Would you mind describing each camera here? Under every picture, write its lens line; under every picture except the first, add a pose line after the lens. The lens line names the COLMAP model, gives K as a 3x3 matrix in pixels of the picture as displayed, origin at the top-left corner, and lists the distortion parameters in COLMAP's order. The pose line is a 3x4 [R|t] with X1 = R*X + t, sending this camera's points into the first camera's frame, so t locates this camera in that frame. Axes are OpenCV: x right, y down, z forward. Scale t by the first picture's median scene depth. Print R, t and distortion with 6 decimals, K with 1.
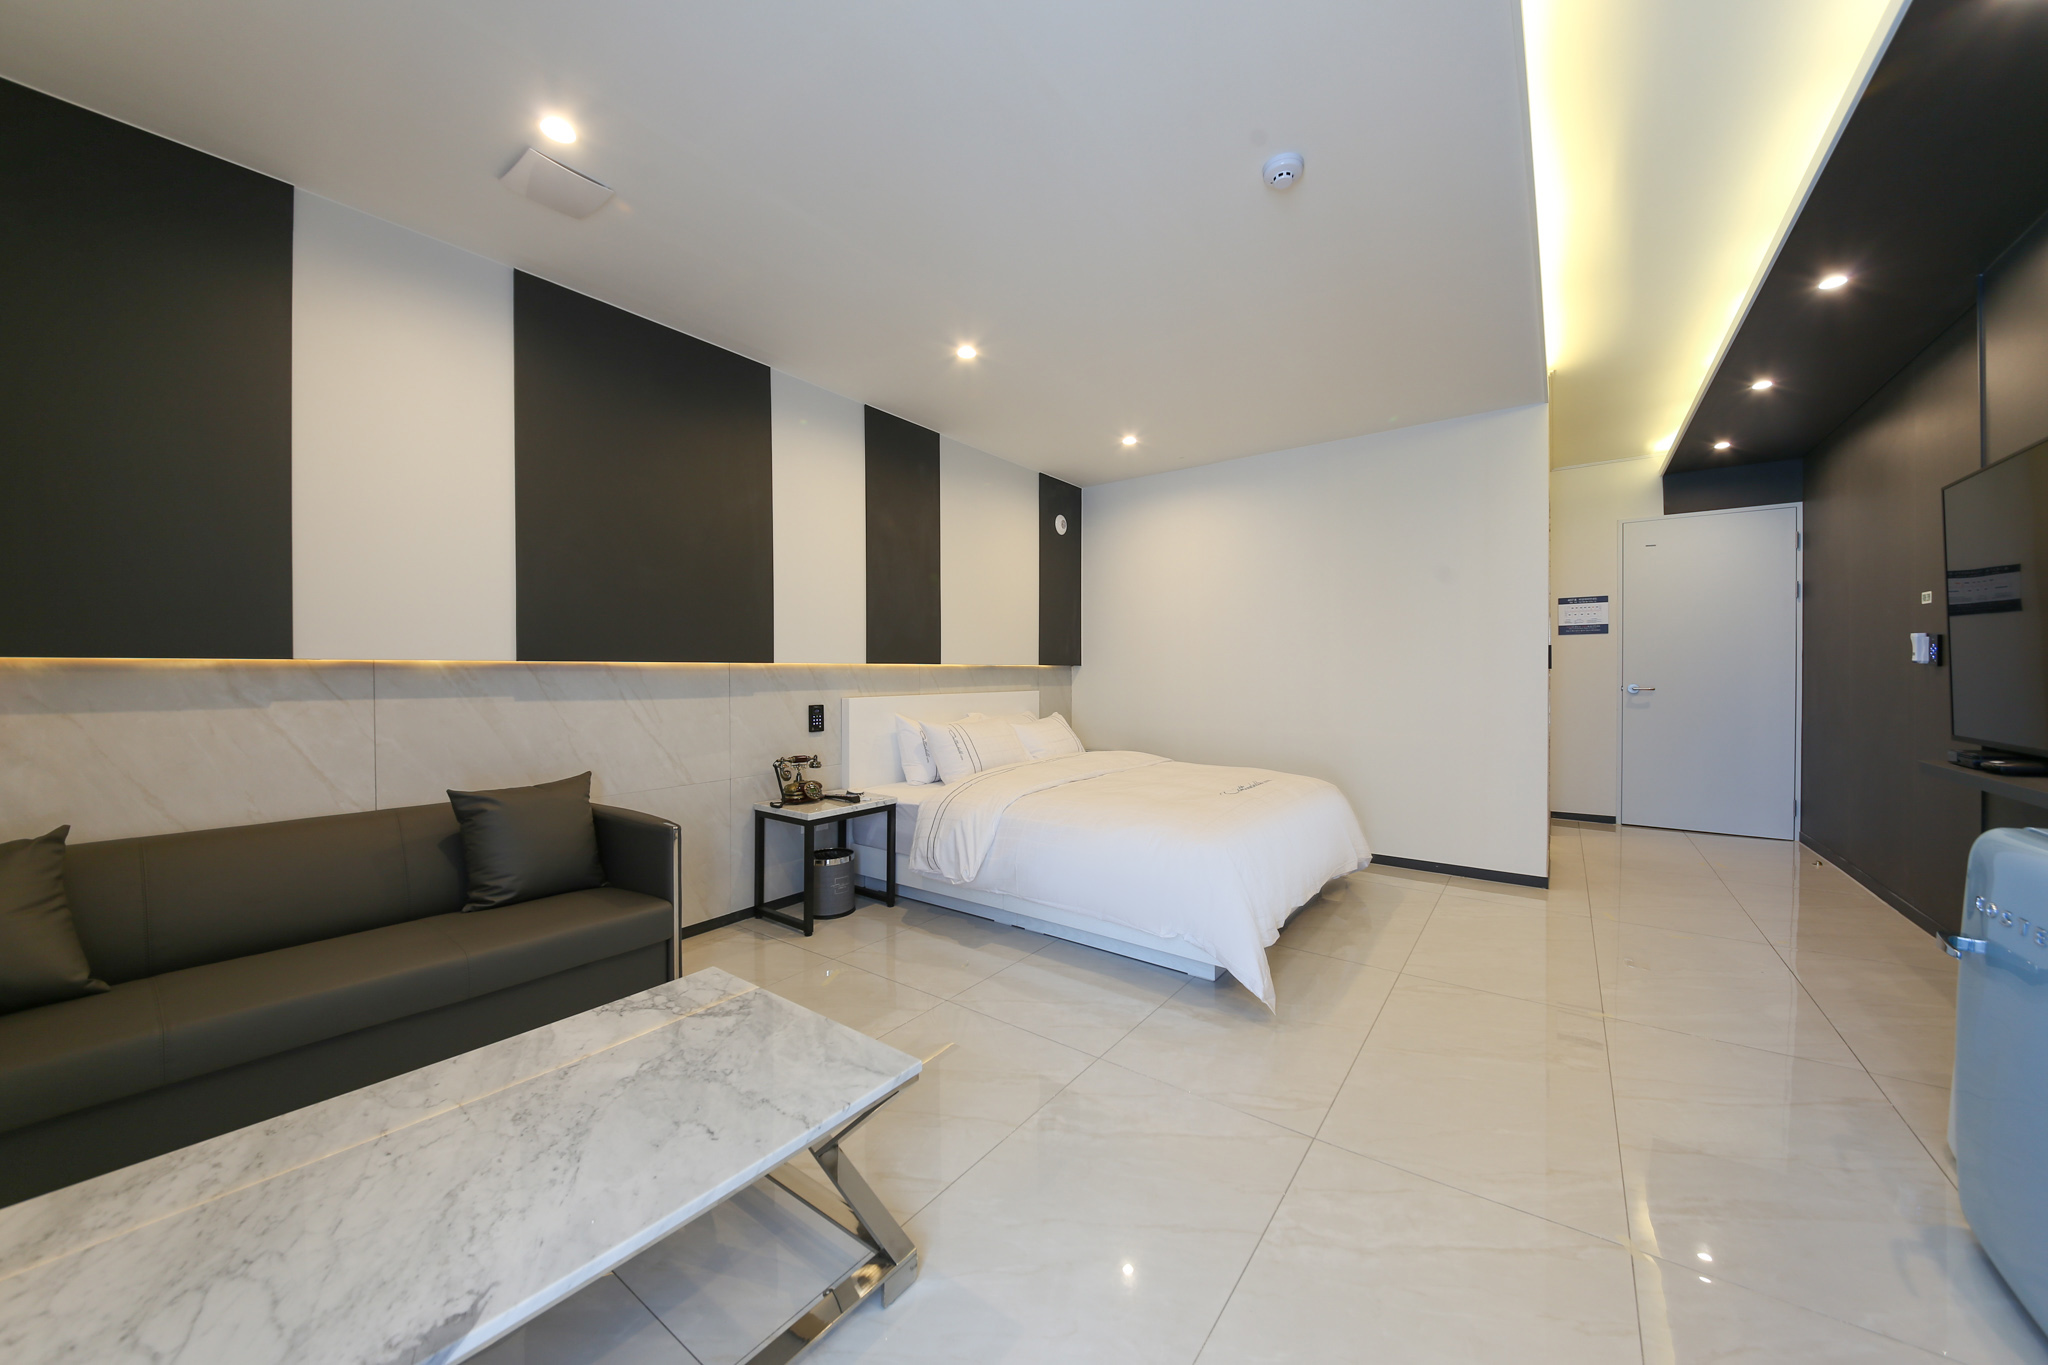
lens RADIAL K [[723.1, 0, 1026.9], [0, 723.1, 673.8], [0, 0, 1]] dist [0.013402, 0.000020]
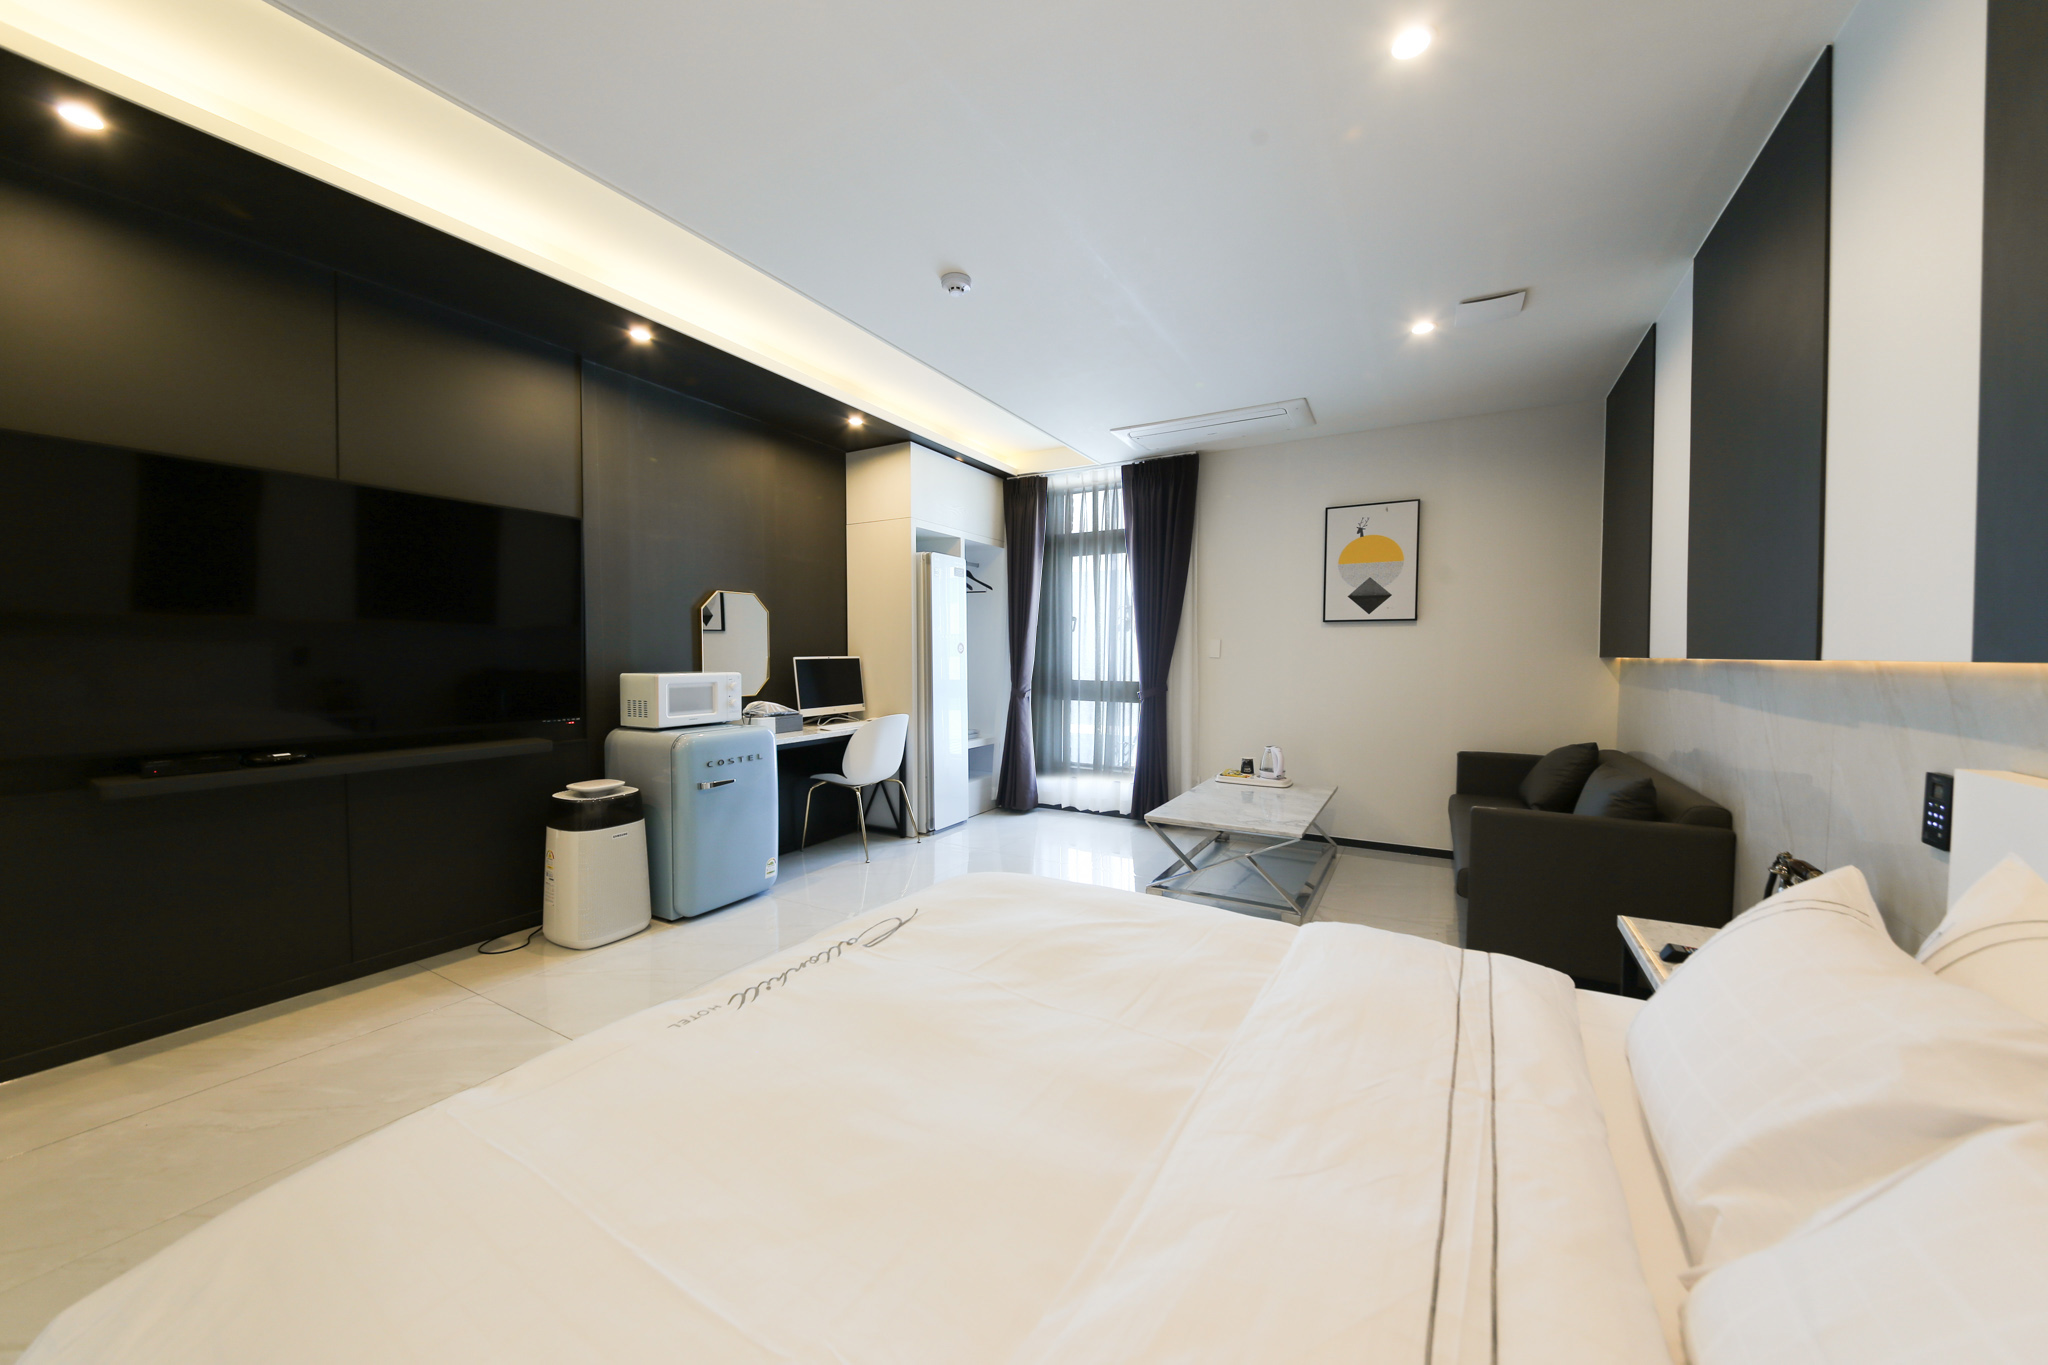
lens RADIAL K [[723.1, 0, 1026.9], [0, 723.1, 673.8], [0, 0, 1]] dist [0.013402, 0.000020]
pose [[-0.995271, 0.001573, -0.097124, 0.199831], [-0.001448, 0.999517, 0.031028, -0.018374], [0.097126, 0.031022, -0.994789, 1.323884]]
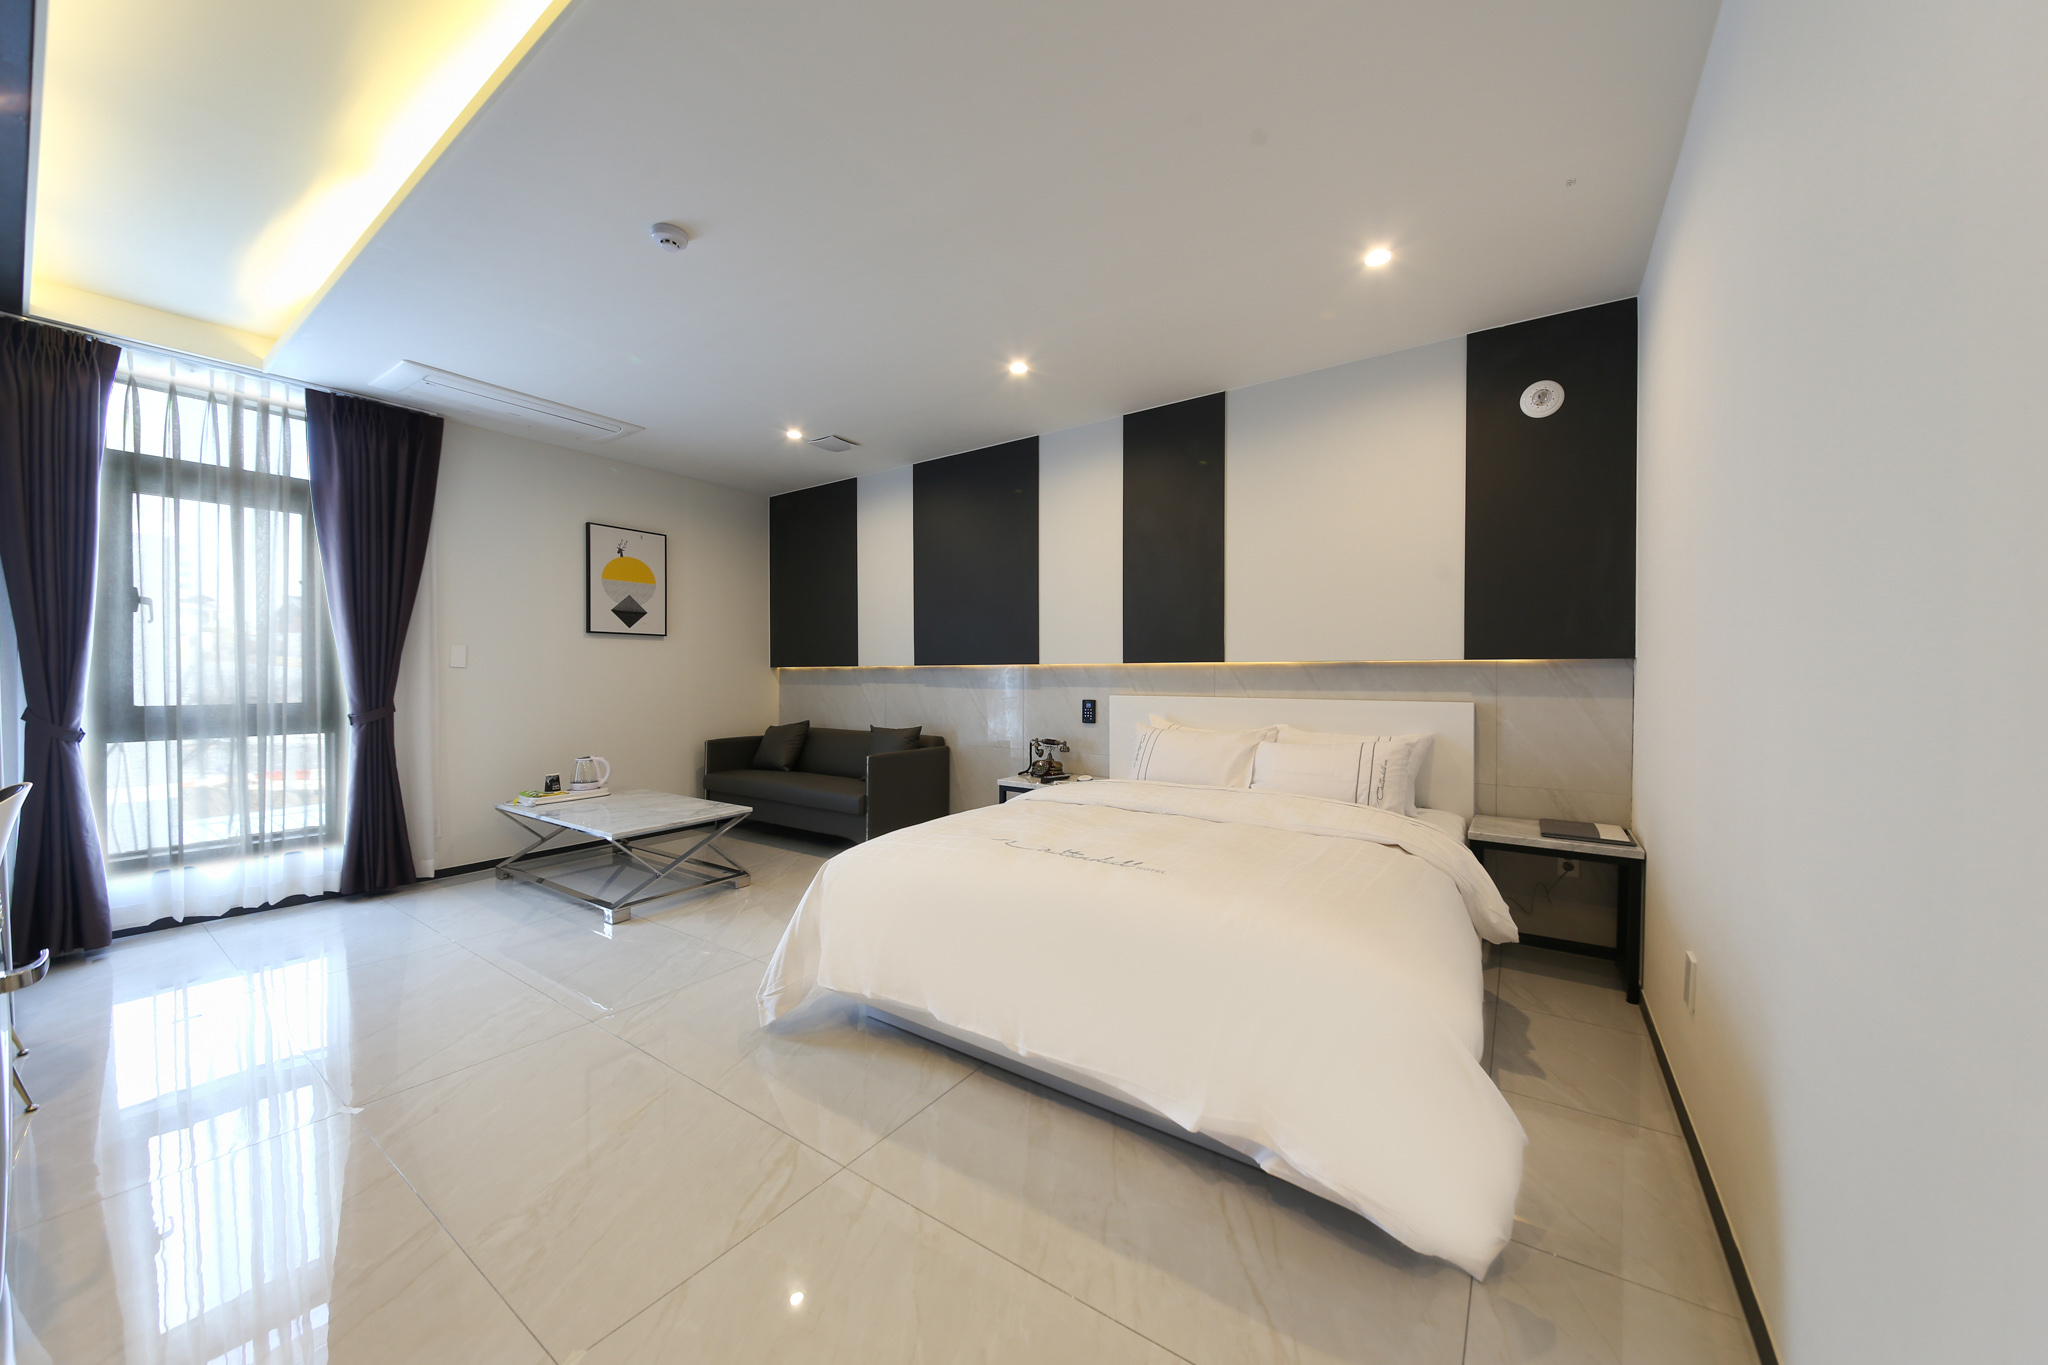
lens RADIAL K [[723.1, 0, 1026.9], [0, 723.1, 673.8], [0, 0, 1]] dist [0.013402, 0.000020]
pose [[0.010394, 0.004461, -0.999936, 0.861896], [-0.000806, 0.999990, 0.004453, -0.003471], [0.999946, 0.000760, 0.010397, 0.891396]]
